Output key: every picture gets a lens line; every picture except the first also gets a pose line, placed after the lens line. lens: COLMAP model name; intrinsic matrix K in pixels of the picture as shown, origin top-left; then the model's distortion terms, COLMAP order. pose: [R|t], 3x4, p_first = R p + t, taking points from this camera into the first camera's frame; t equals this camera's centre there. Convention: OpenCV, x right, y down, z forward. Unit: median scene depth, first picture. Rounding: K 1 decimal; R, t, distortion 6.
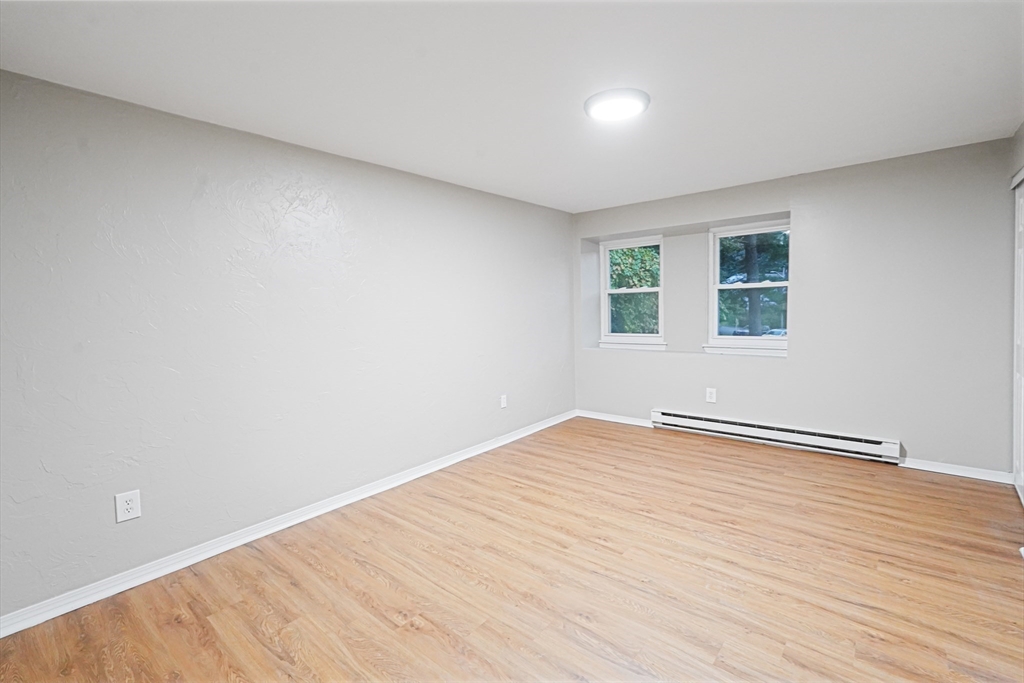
lens RADIAL K [[477.6, 0, 511.5], [0, 477.6, 330.9], [0, 0, 1]] dist [-0.001433, 0.007009]
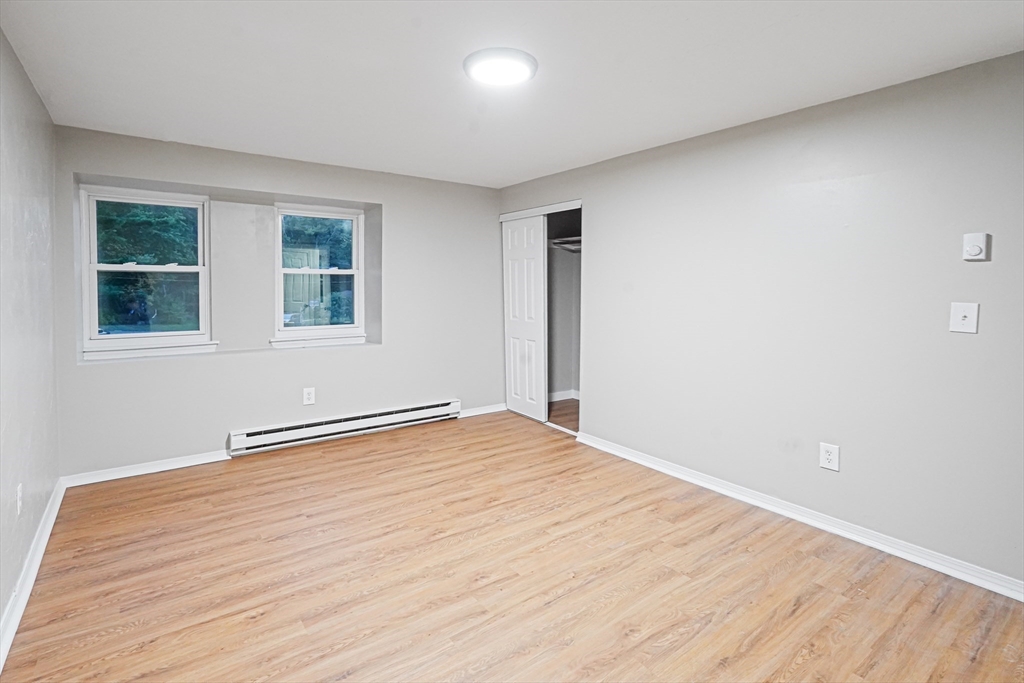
lens RADIAL K [[489.4, 0, 511.6], [0, 489.4, 284.6], [0, 0, 1]] dist [-0.002751, 0.002015]
pose [[0.224322, 0.031835, 0.973995, -0.556027], [0.040752, 0.998286, -0.042014, -0.021345], [-0.973663, 0.049117, 0.222640, 0.662926]]
